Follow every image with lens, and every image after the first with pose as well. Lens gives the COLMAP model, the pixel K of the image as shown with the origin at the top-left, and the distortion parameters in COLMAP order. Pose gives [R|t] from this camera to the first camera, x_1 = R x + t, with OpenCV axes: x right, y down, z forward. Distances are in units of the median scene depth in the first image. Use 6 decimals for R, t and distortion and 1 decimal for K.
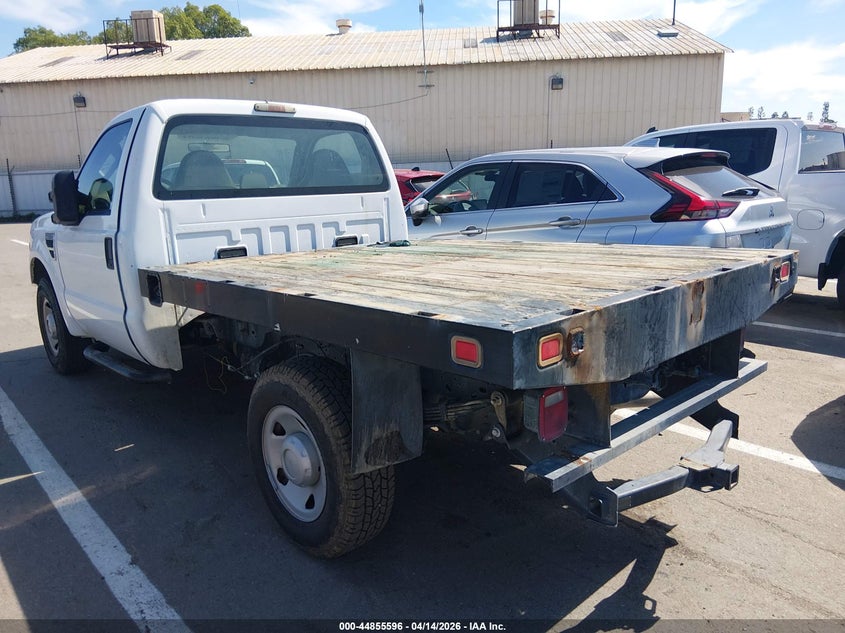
lens RADIAL K [[658.7, 0, 407.9], [0, 658.7, 313.0], [0, 0, 1]] dist [0.005635, 0.004152]
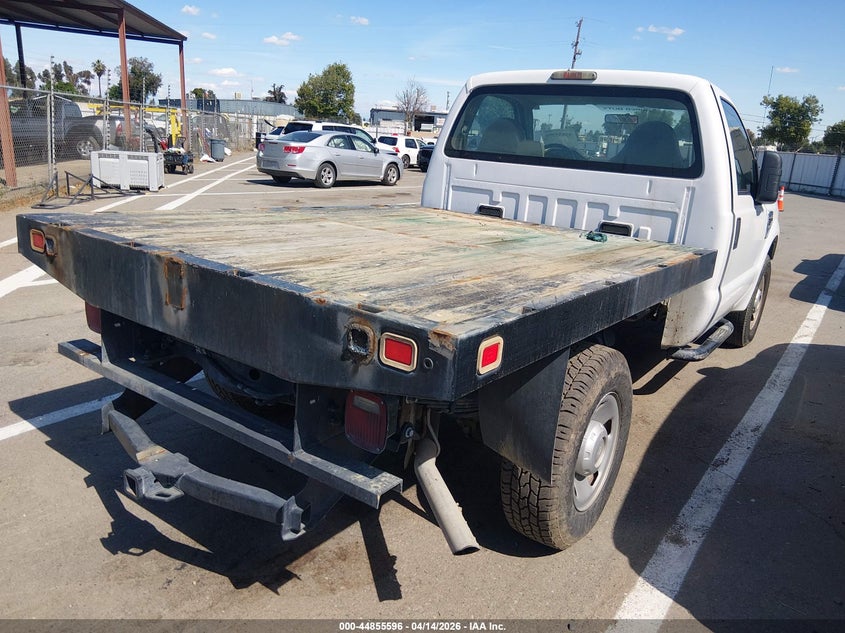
lens RADIAL K [[619.7, 0, 419.8], [0, 619.7, 318.8], [0, 0, 1]] dist [-0.002929, -0.000715]
pose [[0.203584, 0.307419, -0.929541, 0.716261], [-0.271059, 0.930011, 0.248208, -0.146012], [0.940787, 0.201429, 0.272664, 0.625590]]
